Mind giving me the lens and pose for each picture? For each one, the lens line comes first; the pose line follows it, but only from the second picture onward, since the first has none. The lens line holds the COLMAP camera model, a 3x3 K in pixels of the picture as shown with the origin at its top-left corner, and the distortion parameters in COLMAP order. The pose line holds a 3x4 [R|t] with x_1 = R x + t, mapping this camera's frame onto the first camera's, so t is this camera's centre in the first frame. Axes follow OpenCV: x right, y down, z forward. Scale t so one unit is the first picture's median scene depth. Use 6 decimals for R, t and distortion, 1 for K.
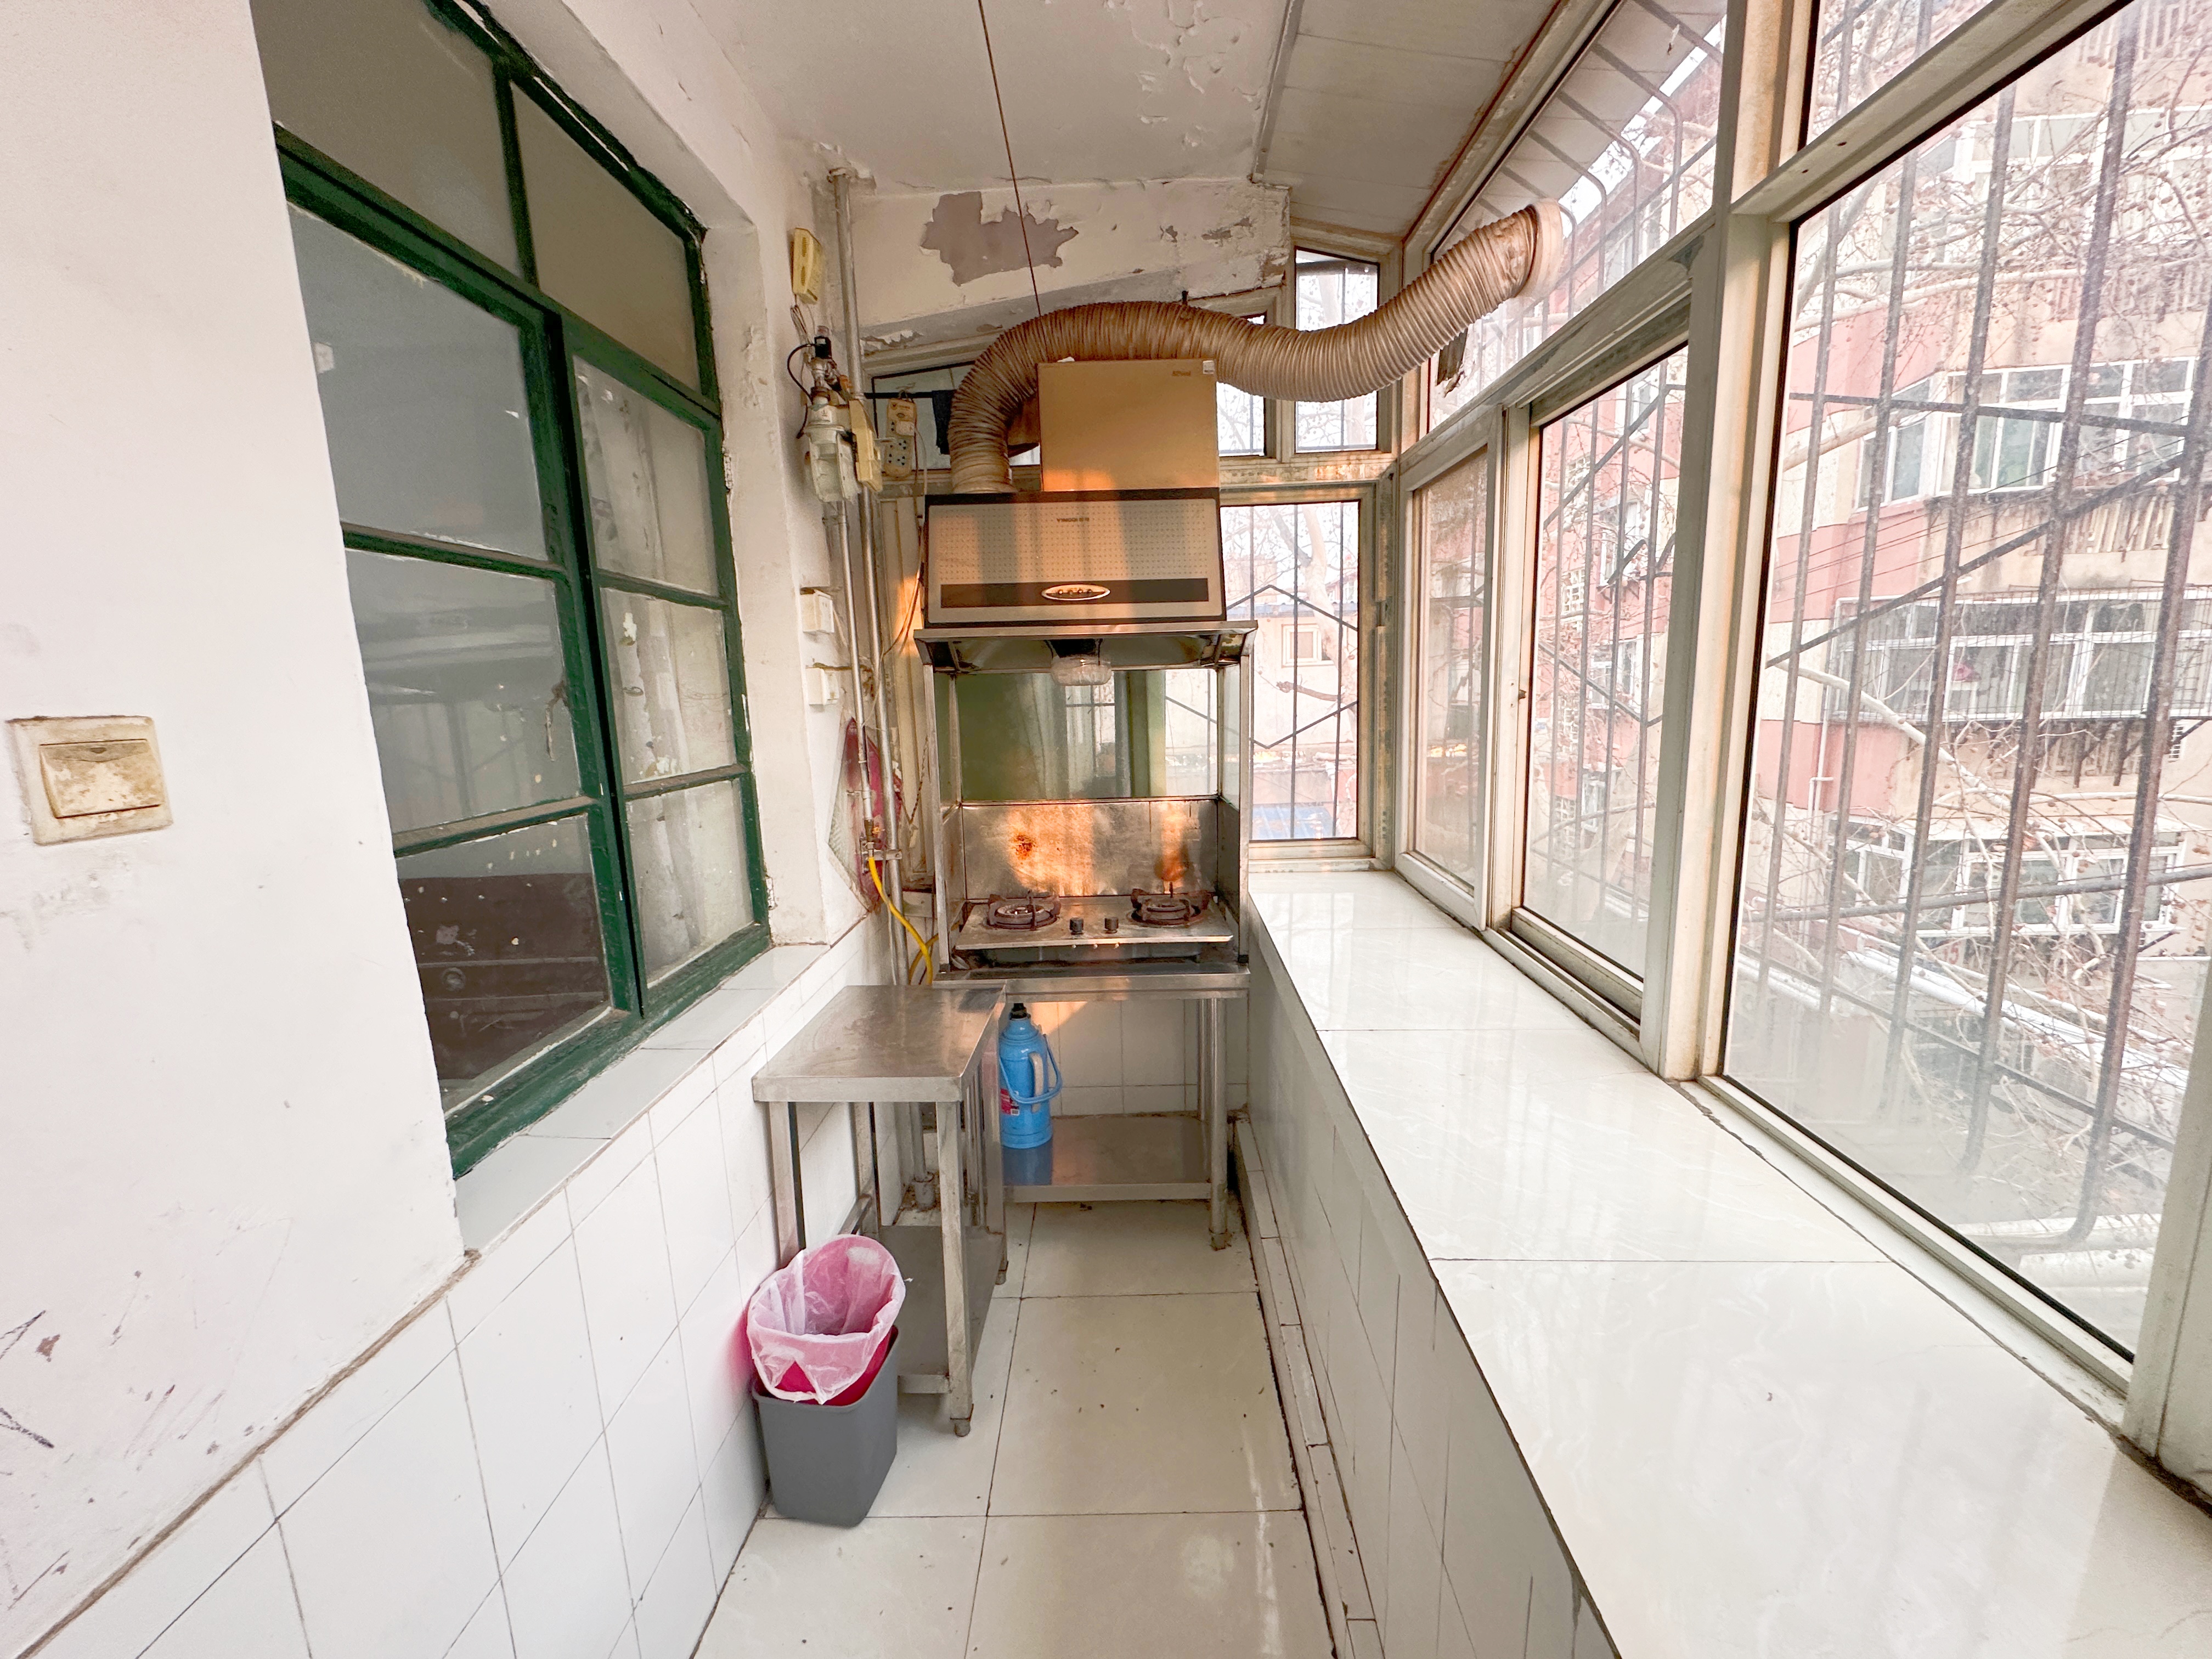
lens RADIAL K [[887.1, 0, 1104.9], [0, 887.1, 829.4], [0, 0, 1]] dist [0.003163, -0.000959]
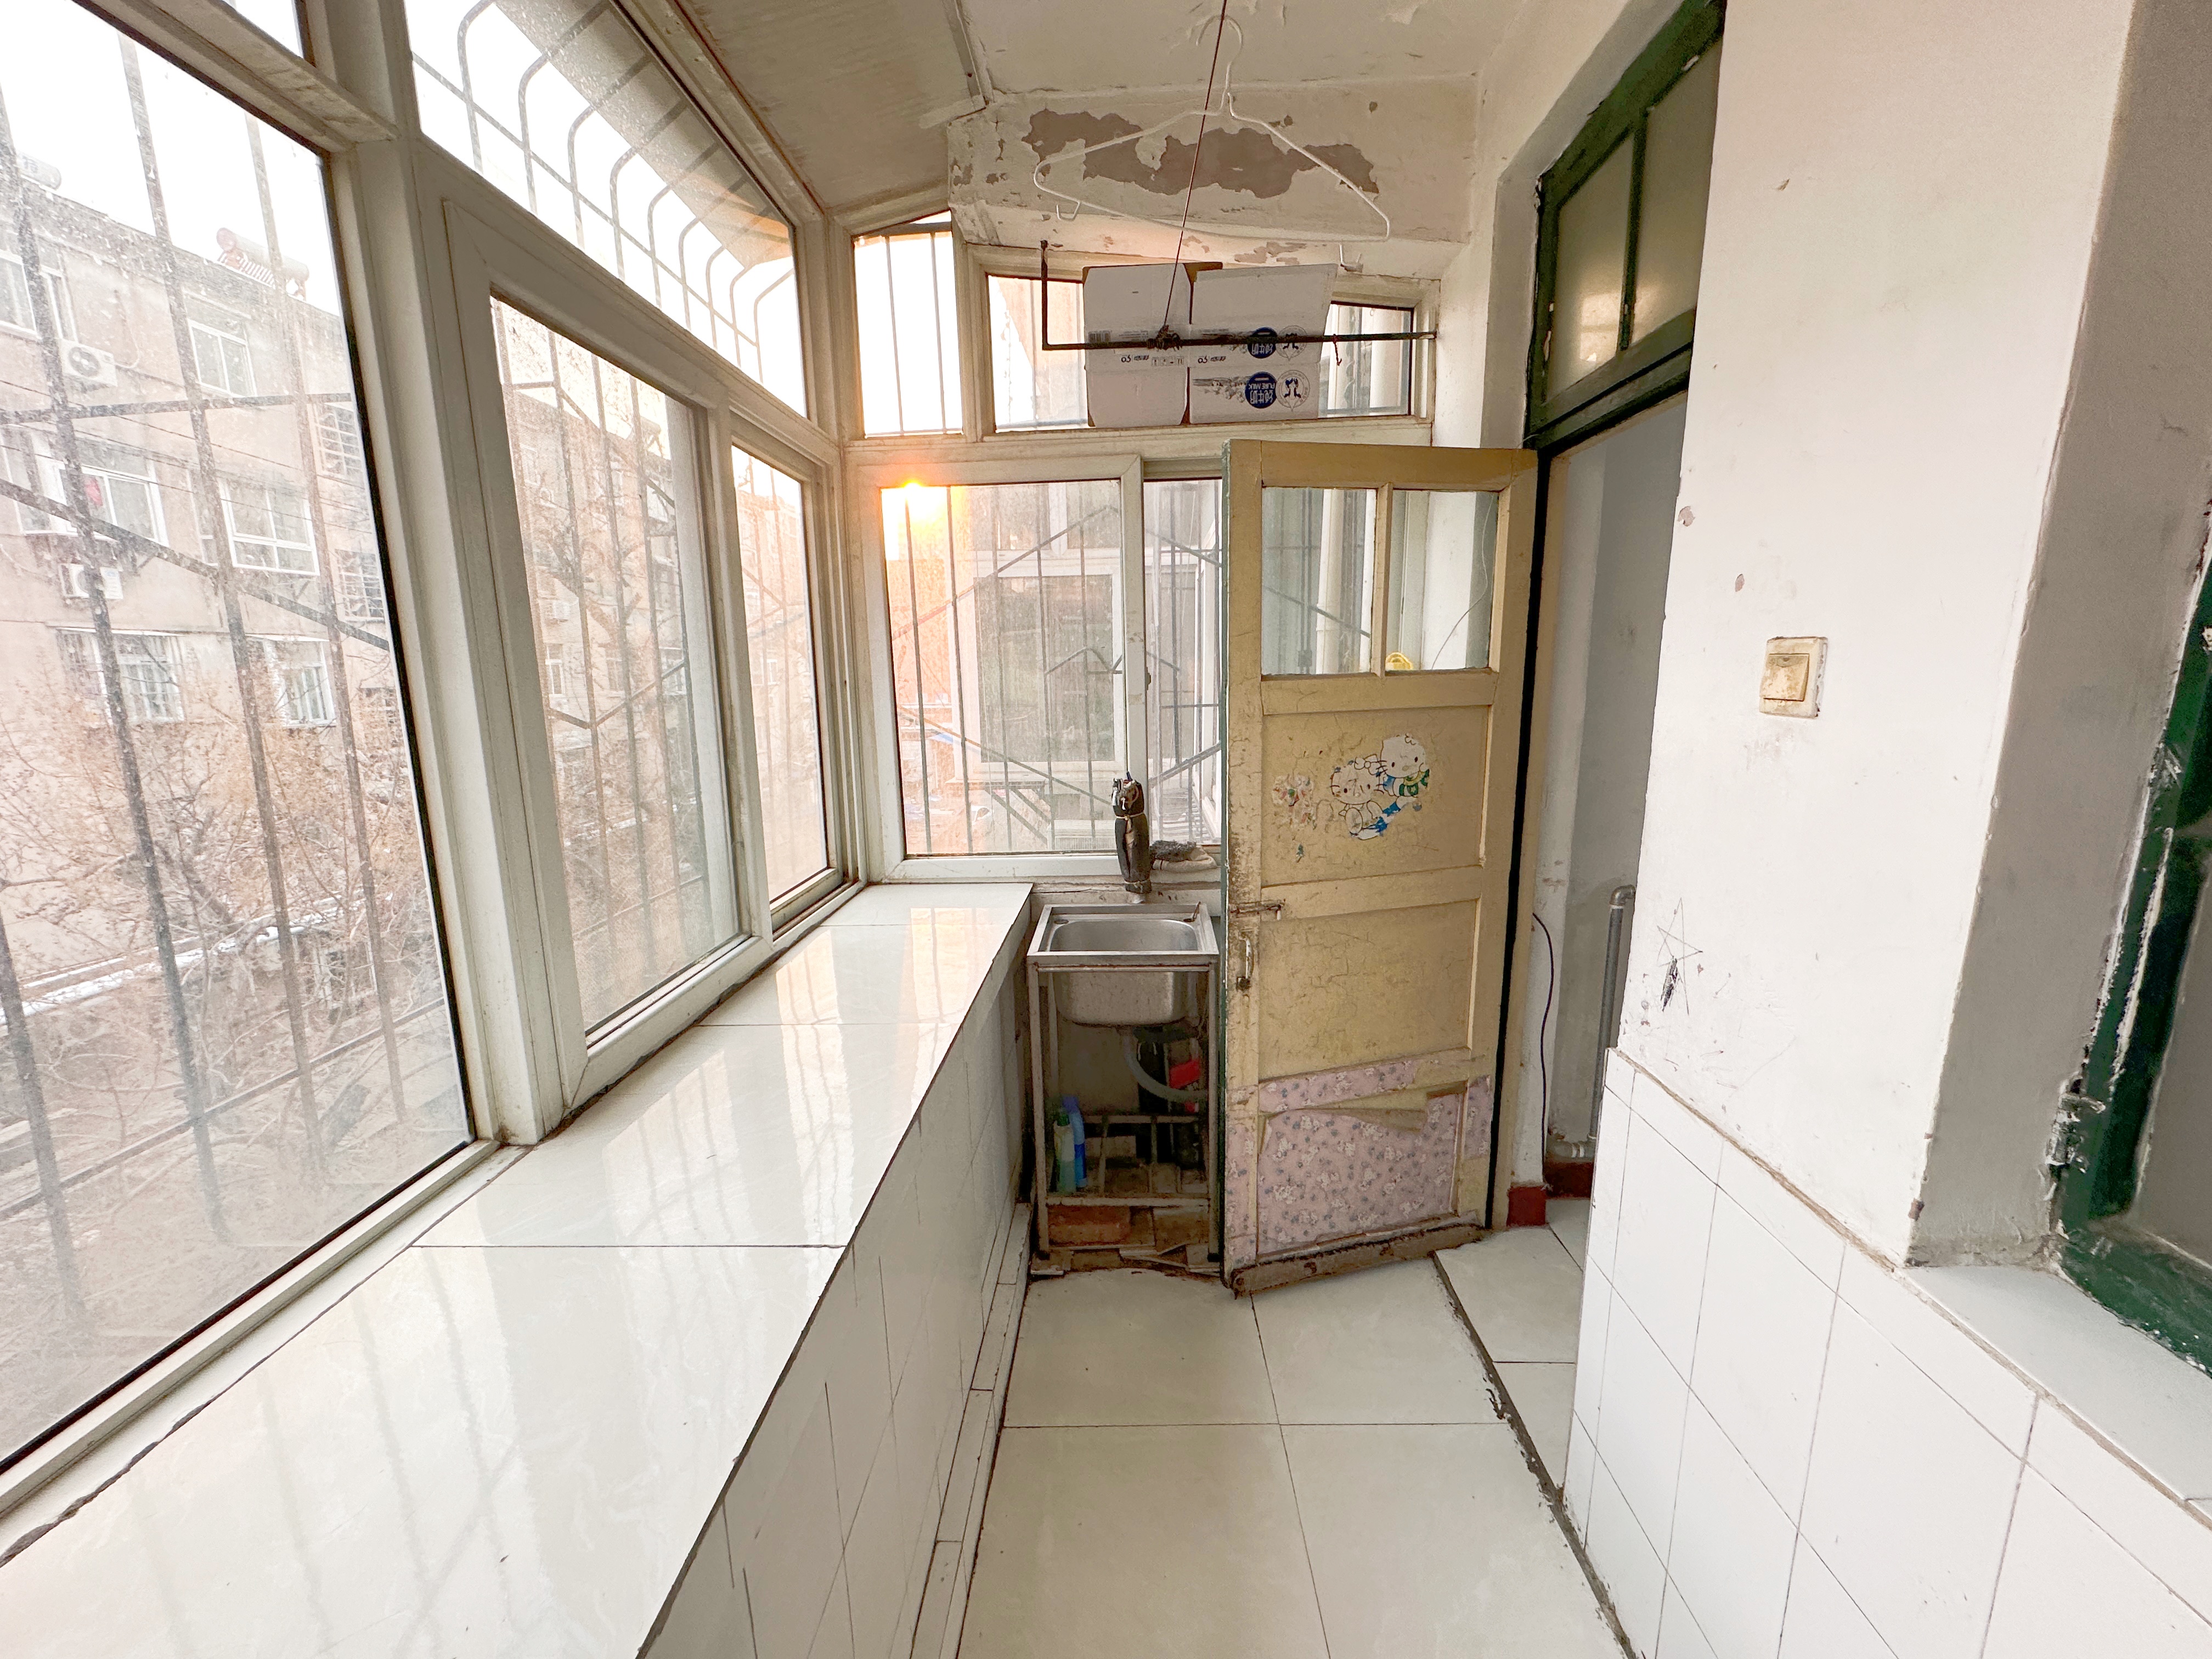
lens RADIAL K [[887.1, 0, 1102.4], [0, 887.1, 836.0], [0, 0, 1]] dist [0.003163, -0.000959]
pose [[-0.998533, 0.050709, 0.018982, 0.047620], [0.054144, 0.937463, 0.343848, -0.387315], [-0.000359, 0.344371, -0.938834, 2.494789]]
